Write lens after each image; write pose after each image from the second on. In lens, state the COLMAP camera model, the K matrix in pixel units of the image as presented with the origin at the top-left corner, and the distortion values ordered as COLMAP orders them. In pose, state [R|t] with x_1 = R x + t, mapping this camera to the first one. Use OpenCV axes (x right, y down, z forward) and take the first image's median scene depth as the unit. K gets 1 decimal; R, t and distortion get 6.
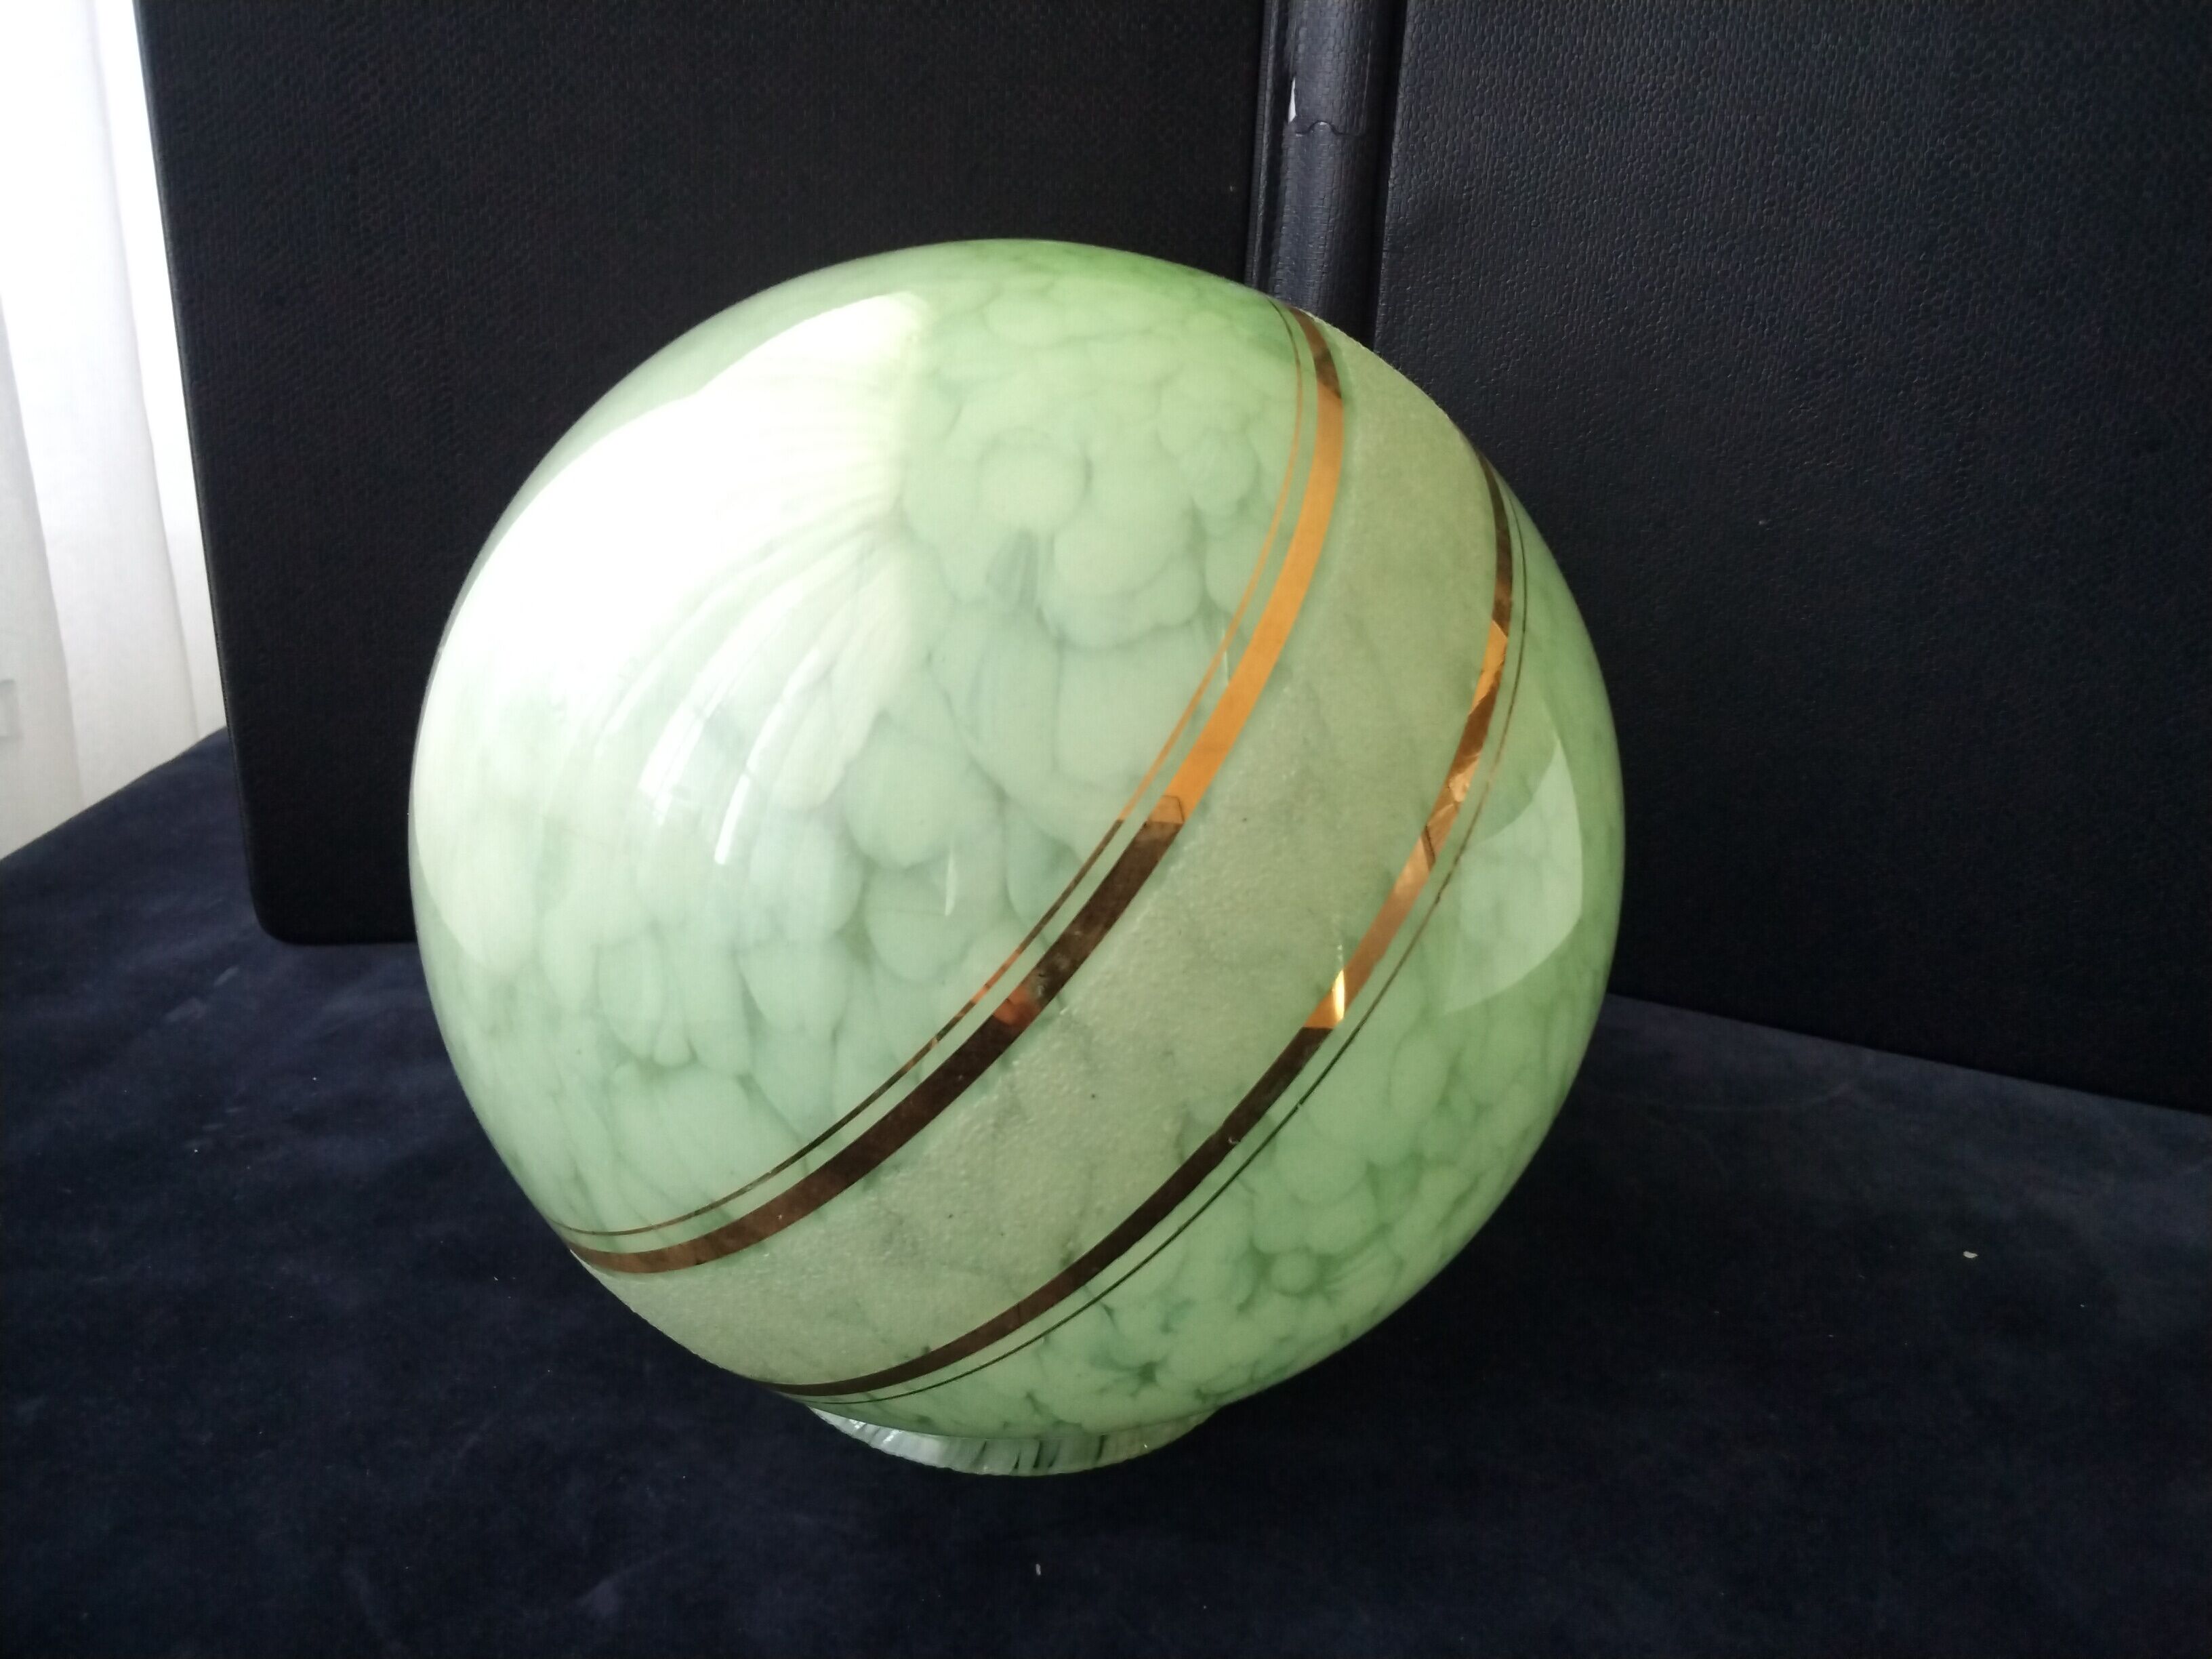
lens RADIAL K [[1784.5, 0, 1101.5], [0, 1784.5, 827.5], [0, 0, 1]] dist [0.028097, -0.033030]
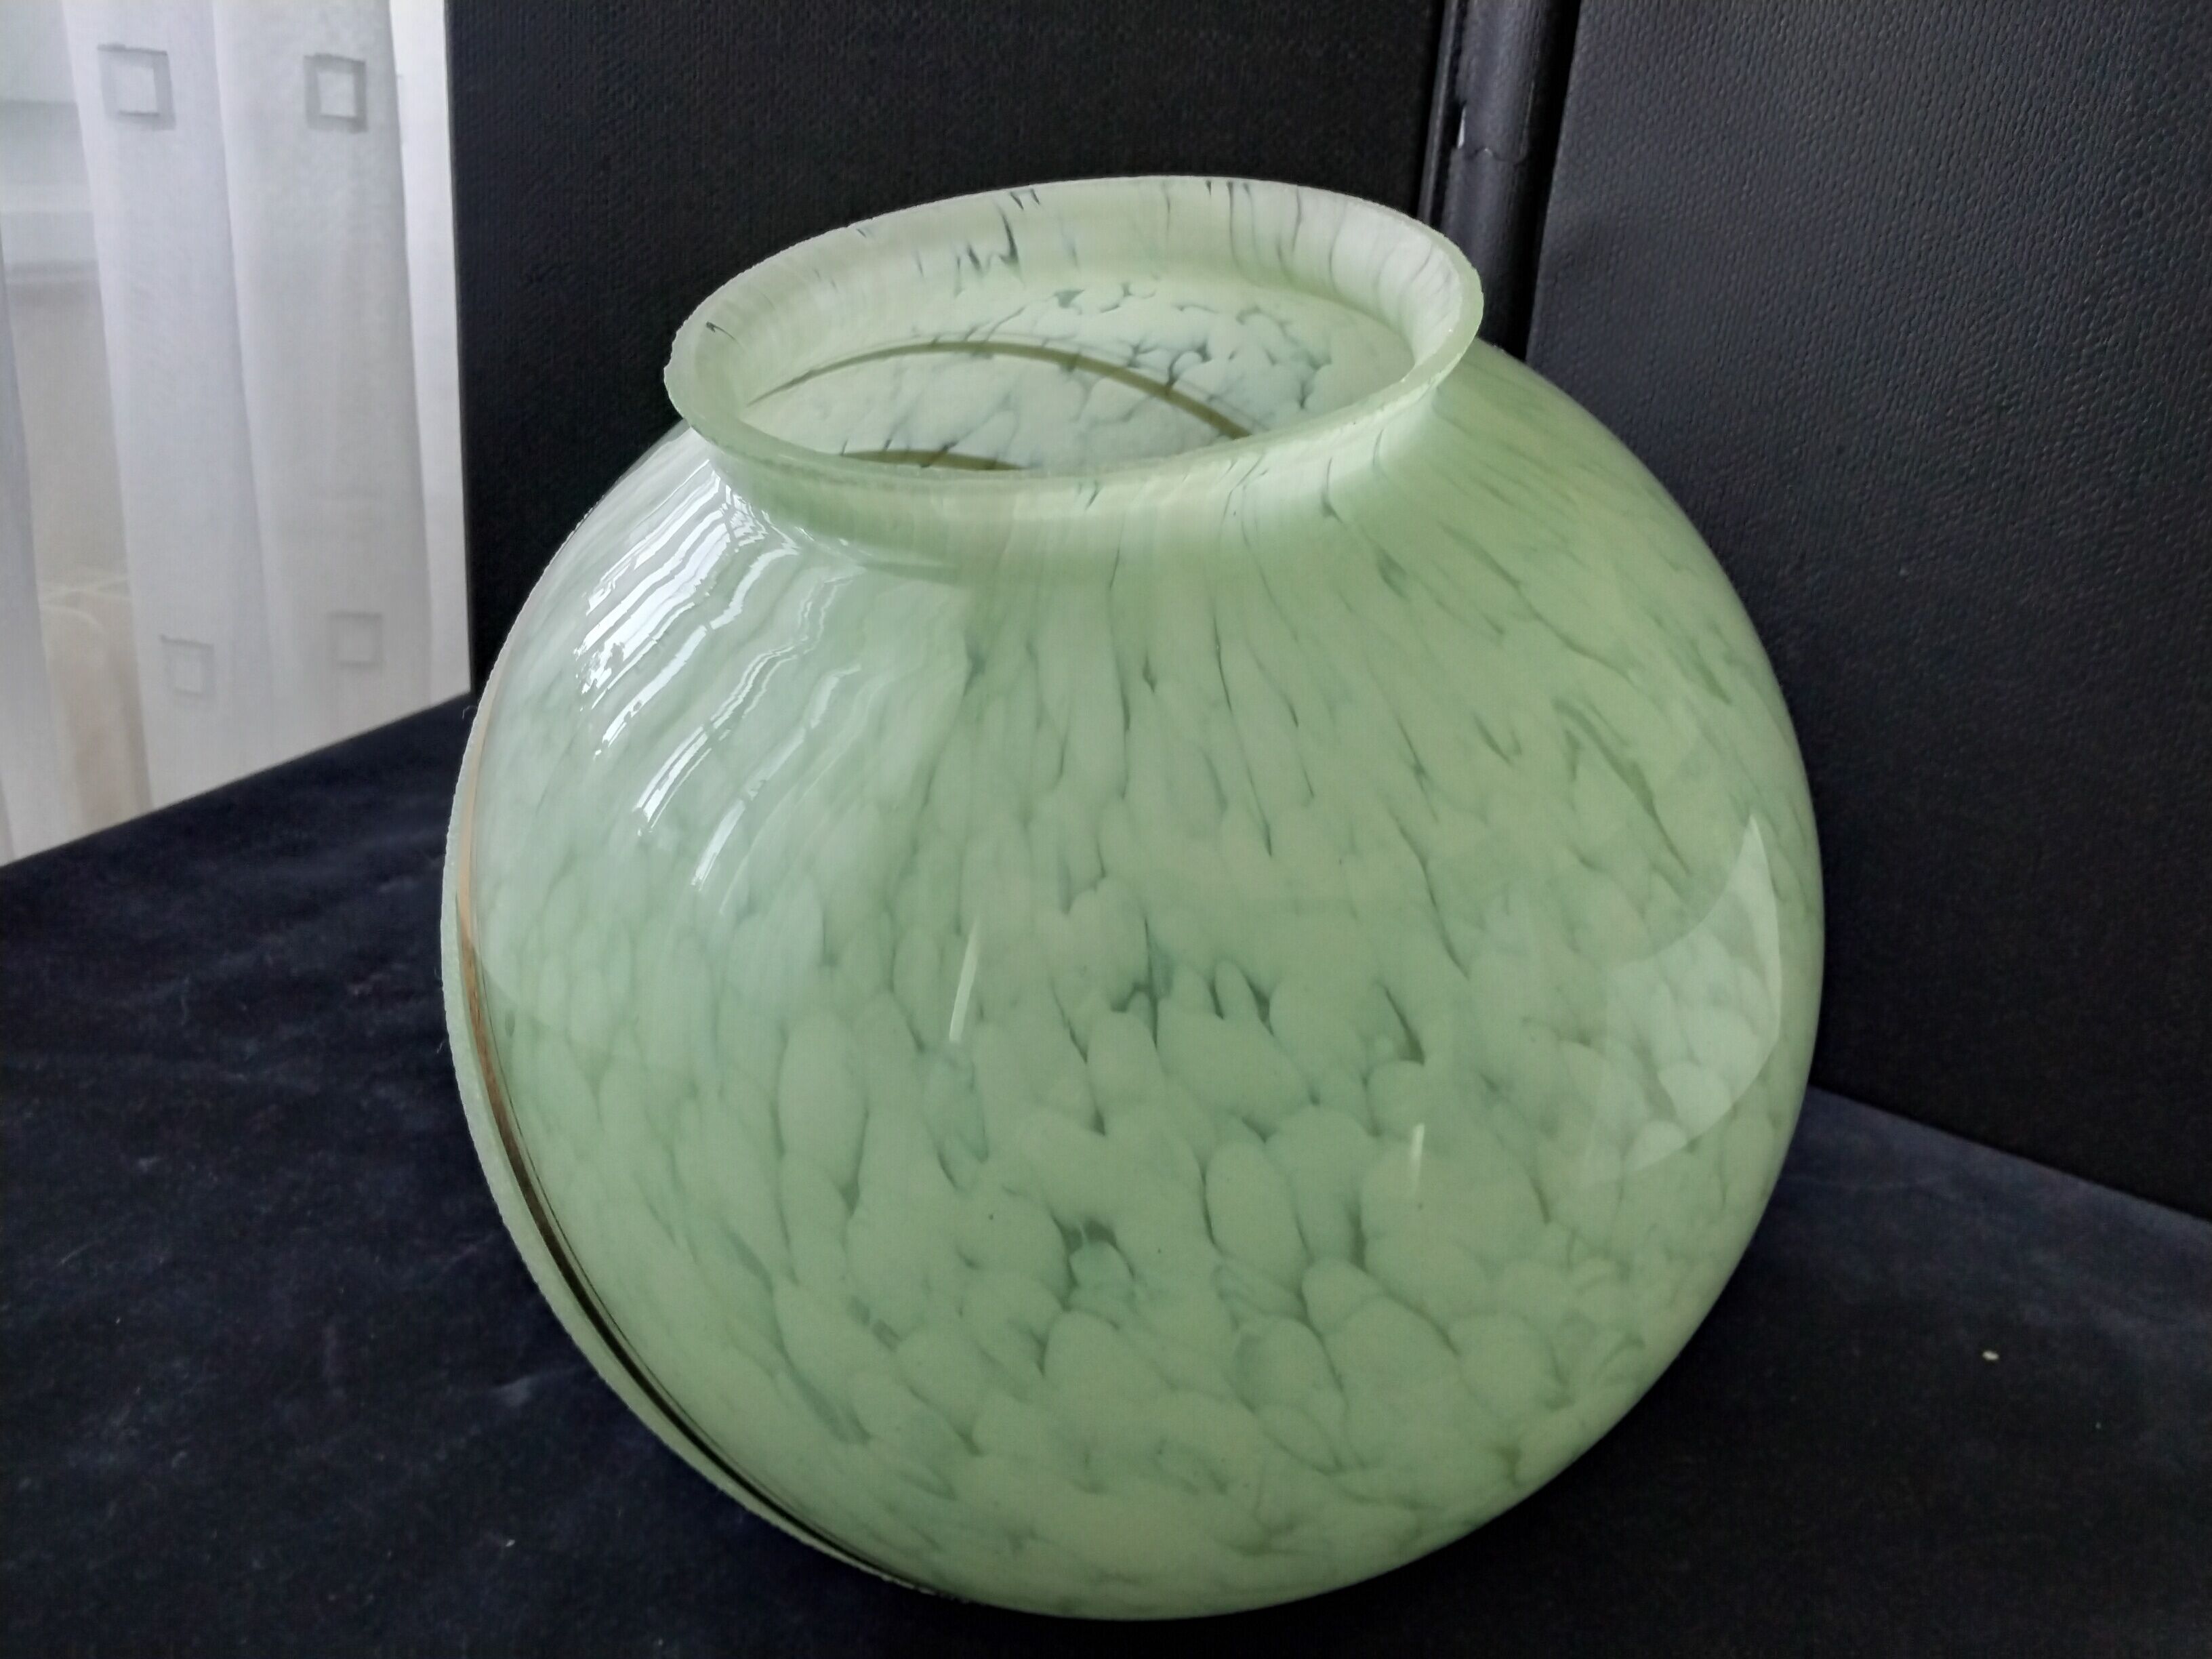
lens RADIAL K [[1784.5, 0, 1101.1], [0, 1784.5, 836.7], [0, 0, 1]] dist [0.028097, -0.033030]
pose [[0.966424, 0.113652, -0.230453, 0.201933], [-0.121084, 0.992473, -0.018317, 0.040358], [0.226637, 0.045606, 0.972911, -0.020383]]
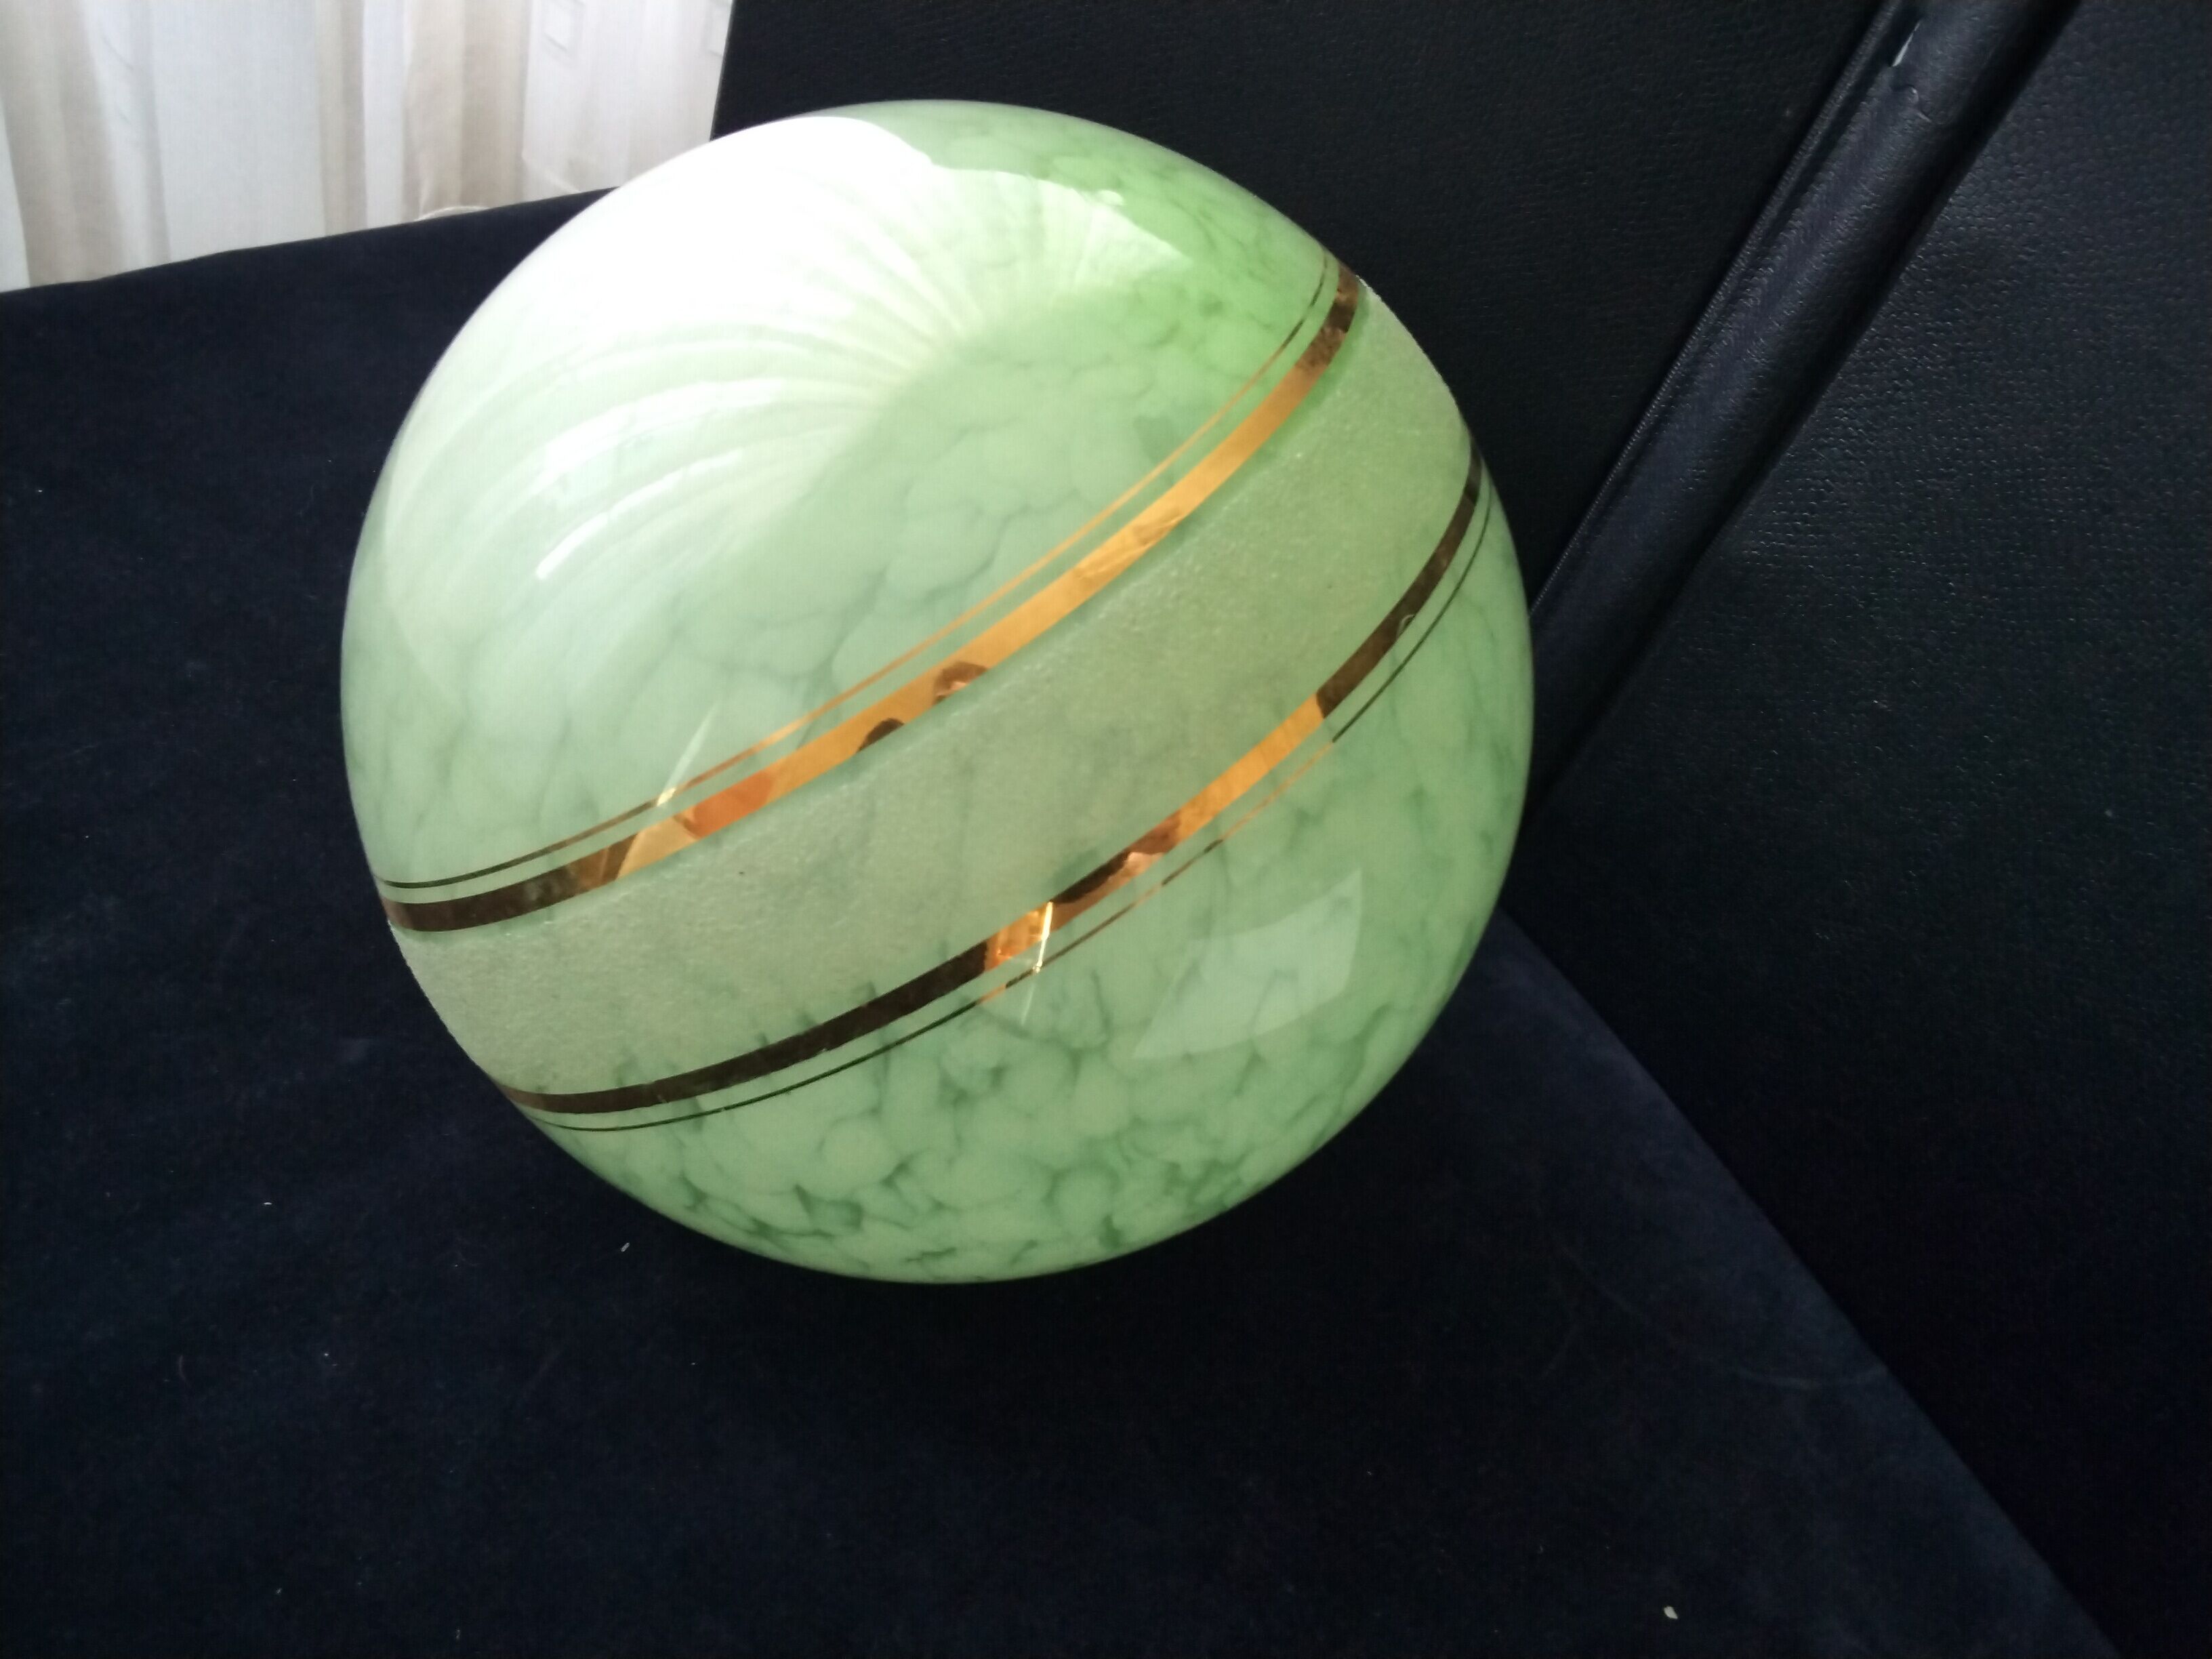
lens RADIAL K [[1784.5, 0, 1103.8], [0, 1784.5, 830.0], [0, 0, 1]] dist [0.028097, -0.033030]
pose [[0.766287, 0.559906, -0.315132, 0.297181], [-0.449996, 0.817793, 0.358774, -0.263168], [0.458593, -0.133116, 0.878620, 0.104207]]
